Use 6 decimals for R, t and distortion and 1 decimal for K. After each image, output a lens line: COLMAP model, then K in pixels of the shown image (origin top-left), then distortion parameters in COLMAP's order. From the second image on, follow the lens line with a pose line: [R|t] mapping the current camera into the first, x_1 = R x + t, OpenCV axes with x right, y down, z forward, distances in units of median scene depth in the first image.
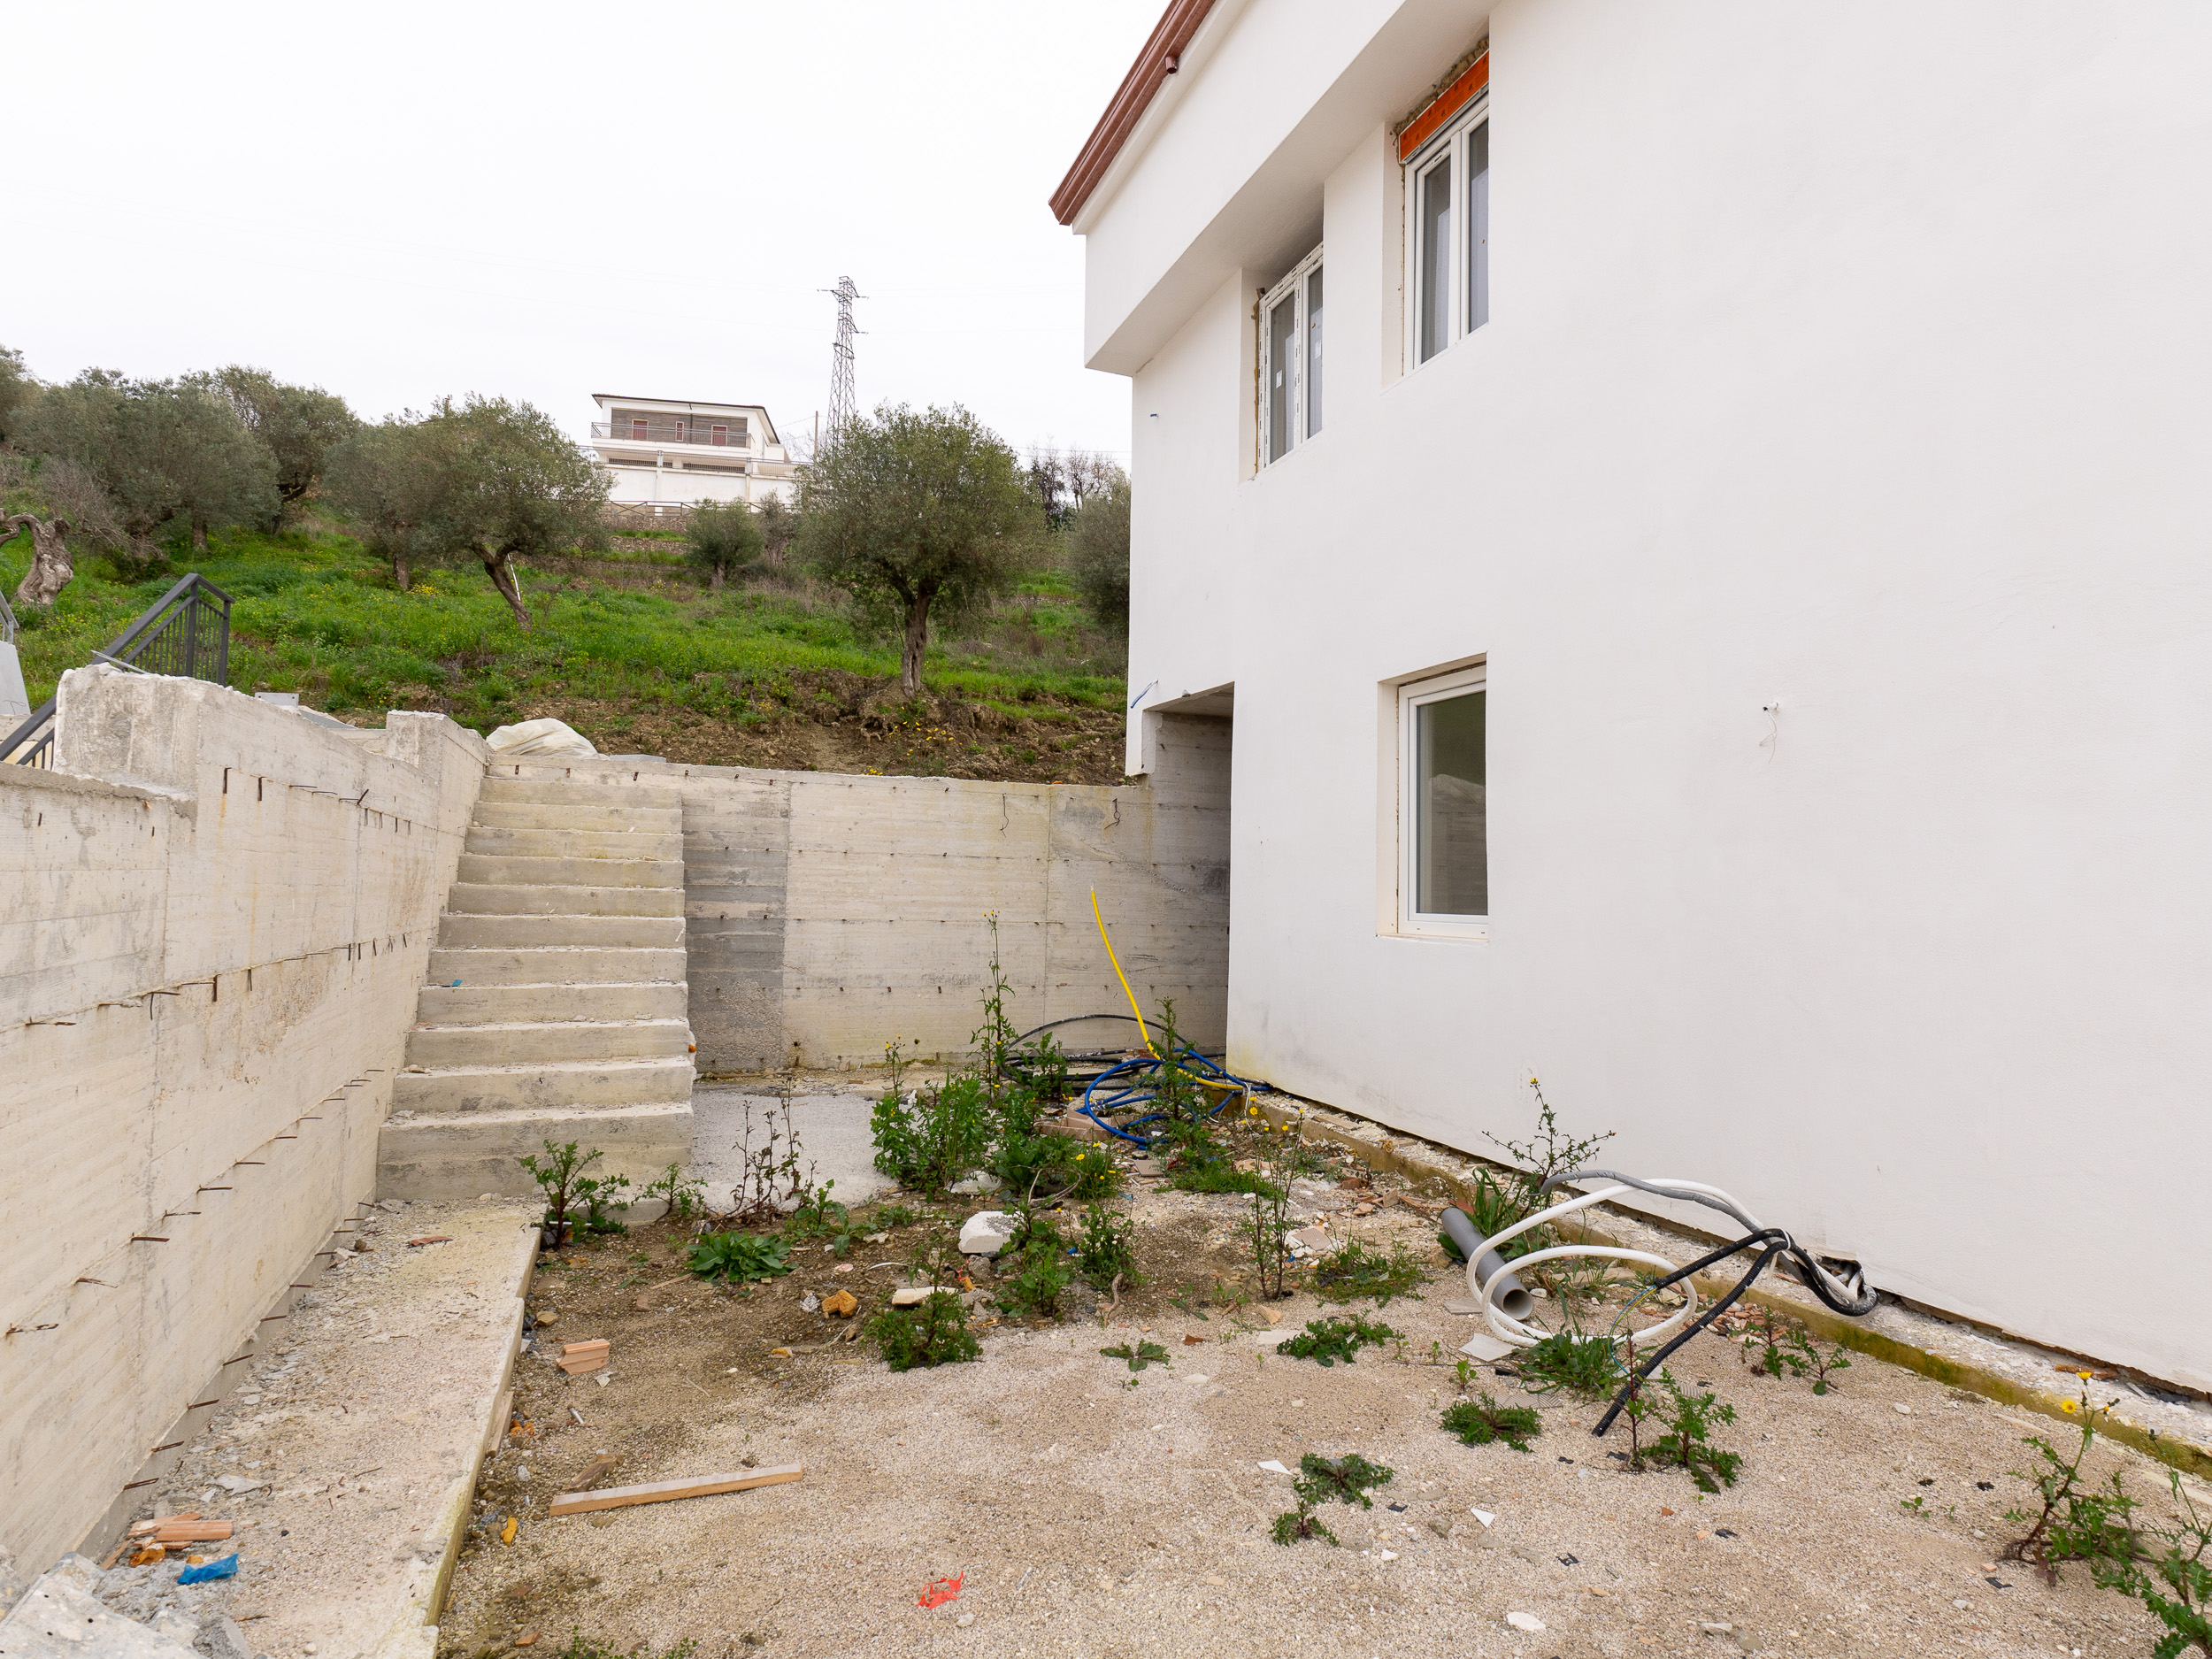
lens RADIAL K [[1217.1, 0, 1182.1], [0, 1217.1, 824.5], [0, 0, 1]] dist [0.003974, 0.000774]
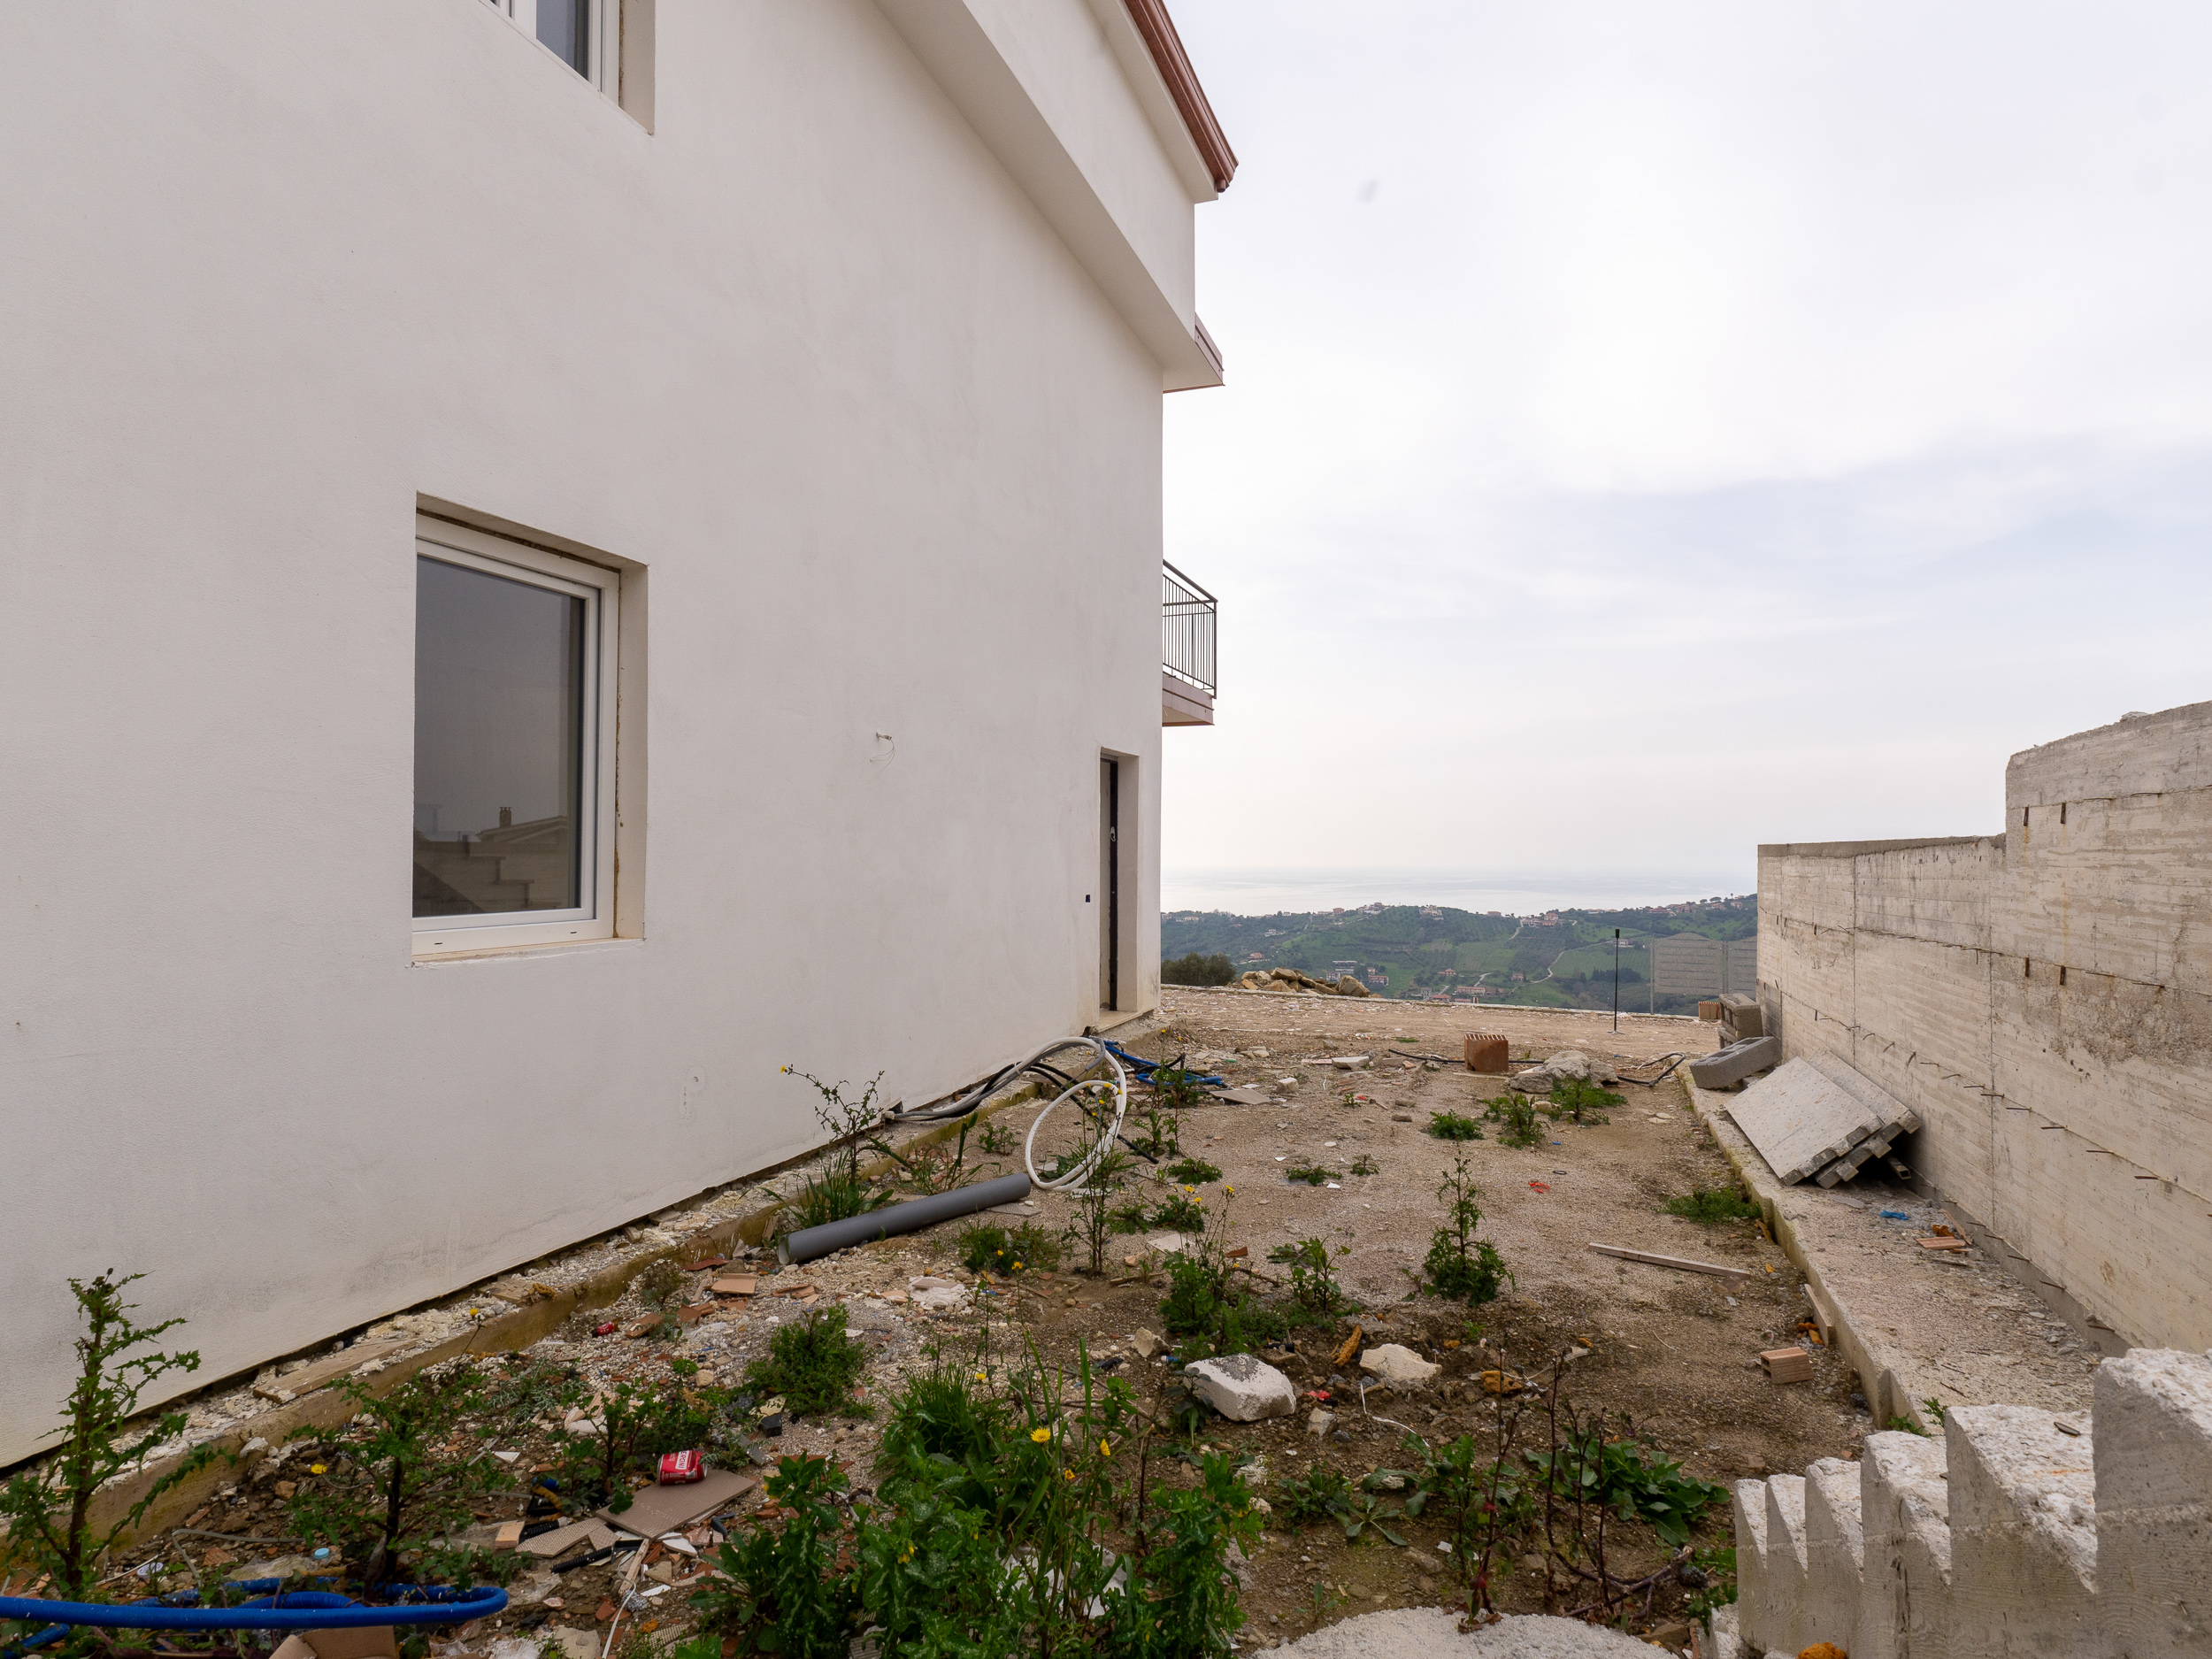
lens RADIAL K [[1194.8, 0, 1106.0], [0, 1194.8, 829.5], [0, 0, 1]] dist [-0.002362, 0.000382]
pose [[-0.719079, 0.000691, 0.694928, -0.276590], [-0.050362, 0.997318, -0.053104, 0.029284], [-0.693101, -0.073184, -0.717116, 0.760946]]
